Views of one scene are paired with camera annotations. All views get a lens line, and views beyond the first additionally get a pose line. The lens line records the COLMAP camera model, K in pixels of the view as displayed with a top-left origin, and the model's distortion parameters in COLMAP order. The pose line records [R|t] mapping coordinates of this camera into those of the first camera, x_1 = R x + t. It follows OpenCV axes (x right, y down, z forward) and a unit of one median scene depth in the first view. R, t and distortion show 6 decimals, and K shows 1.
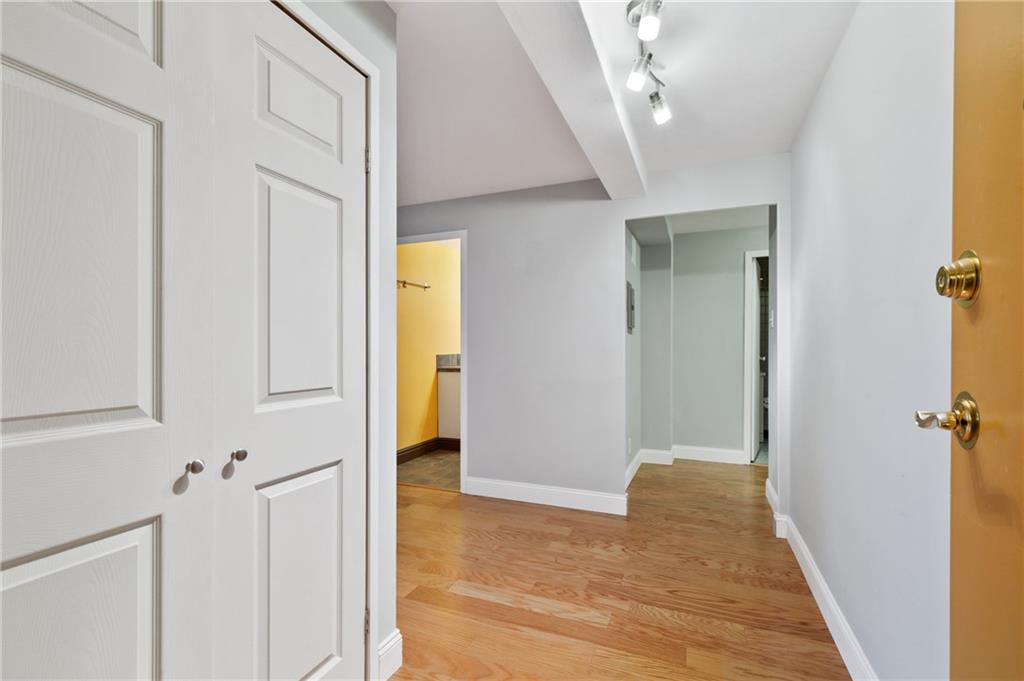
lens RADIAL K [[456.2, 0, 506.9], [0, 456.2, 349.2], [0, 0, 1]] dist [0.004844, -0.000007]
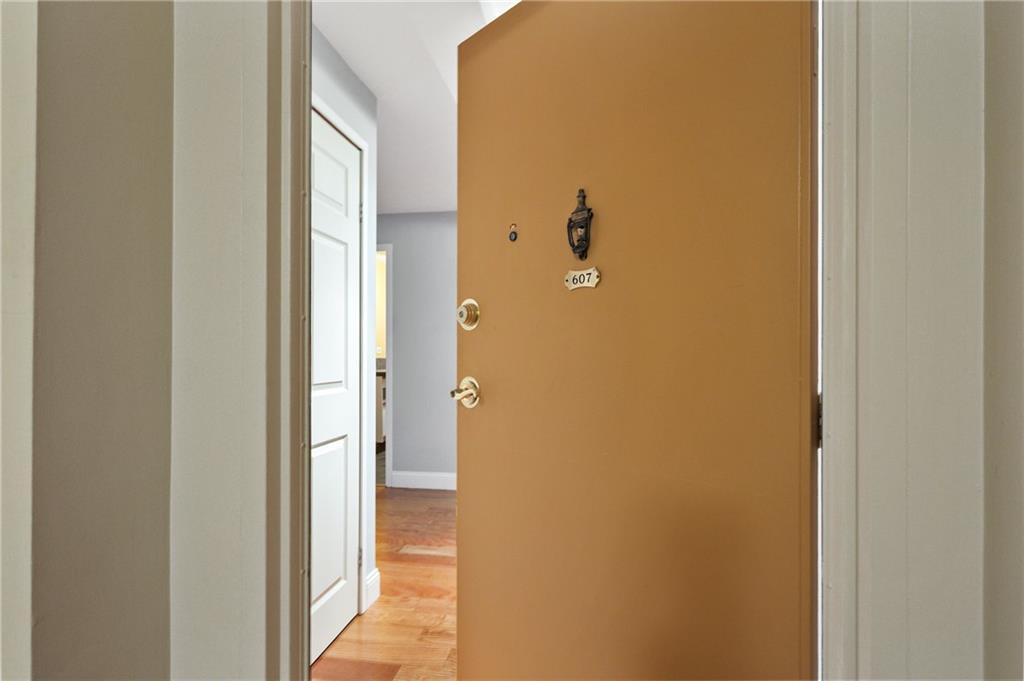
lens RADIAL K [[504.2, 0, 513.4], [0, 504.2, 344.0], [0, 0, 1]] dist [0.004724, 0.000167]
pose [[0.970530, 0.005958, 0.240909, -0.230143], [-0.001625, 0.999833, -0.018182, -0.001573], [-0.240977, 0.017254, 0.970377, -0.548015]]
